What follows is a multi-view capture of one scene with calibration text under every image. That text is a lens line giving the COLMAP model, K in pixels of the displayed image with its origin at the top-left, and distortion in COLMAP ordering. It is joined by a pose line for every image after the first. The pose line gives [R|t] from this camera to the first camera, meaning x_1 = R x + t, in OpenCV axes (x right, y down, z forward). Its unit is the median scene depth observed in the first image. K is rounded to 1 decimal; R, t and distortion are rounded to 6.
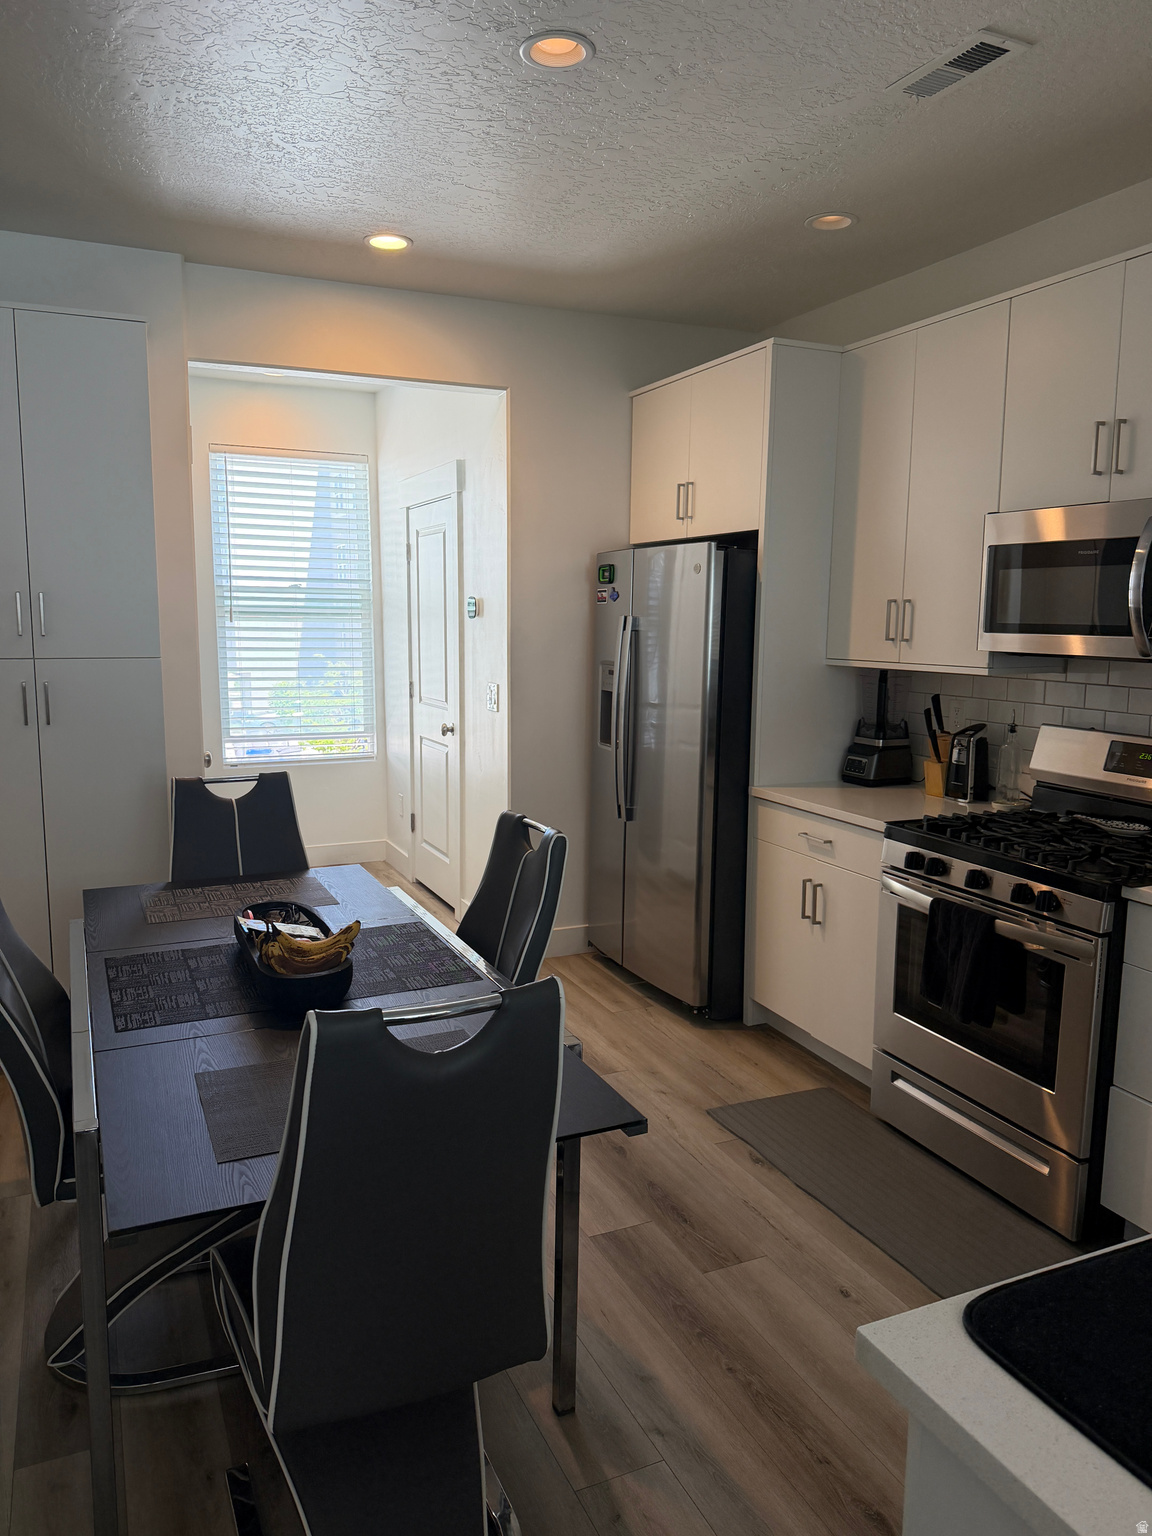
lens RADIAL K [[1070.6, 0, 572.7], [0, 1070.6, 769.2], [0, 0, 1]] dist [0.045563, -0.003419]
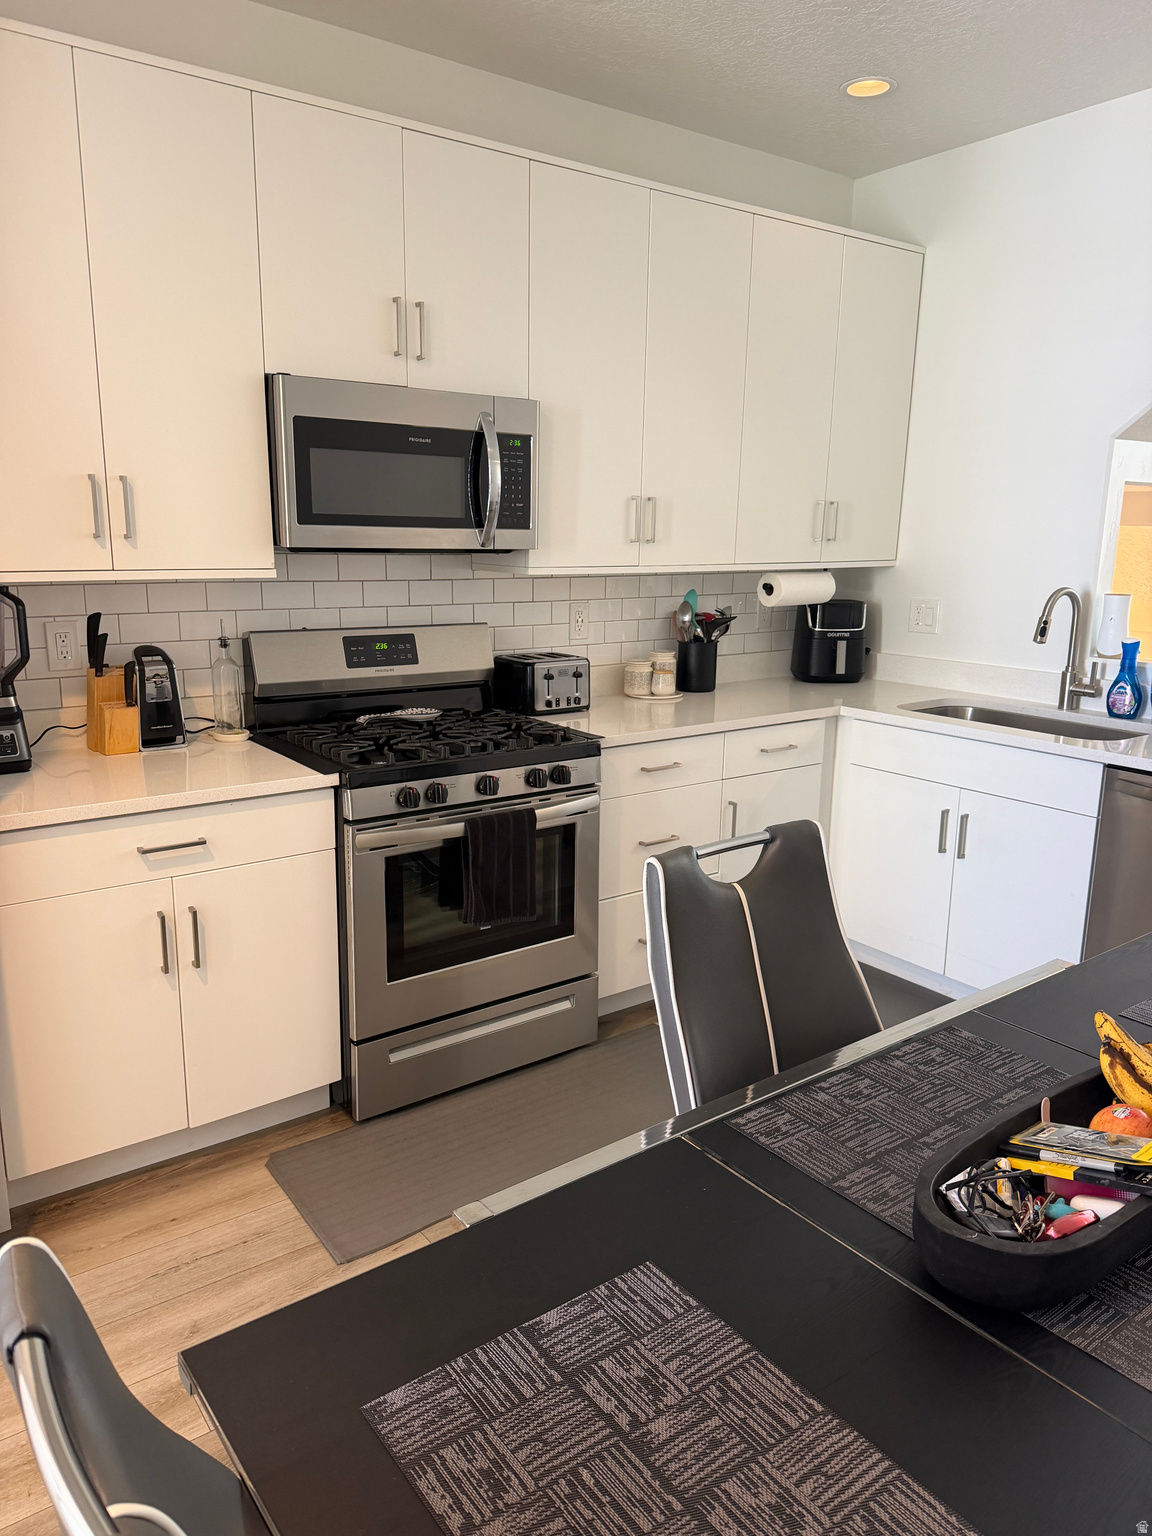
lens RADIAL K [[1070.6, 0, 568.3], [0, 1070.6, 771.1], [0, 0, 1]] dist [0.045563, -0.003419]
pose [[-0.203115, -0.232858, 0.951063, -0.573942], [0.126954, 0.956849, 0.261387, -0.158504], [-0.970890, 0.173833, -0.164788, 1.132011]]
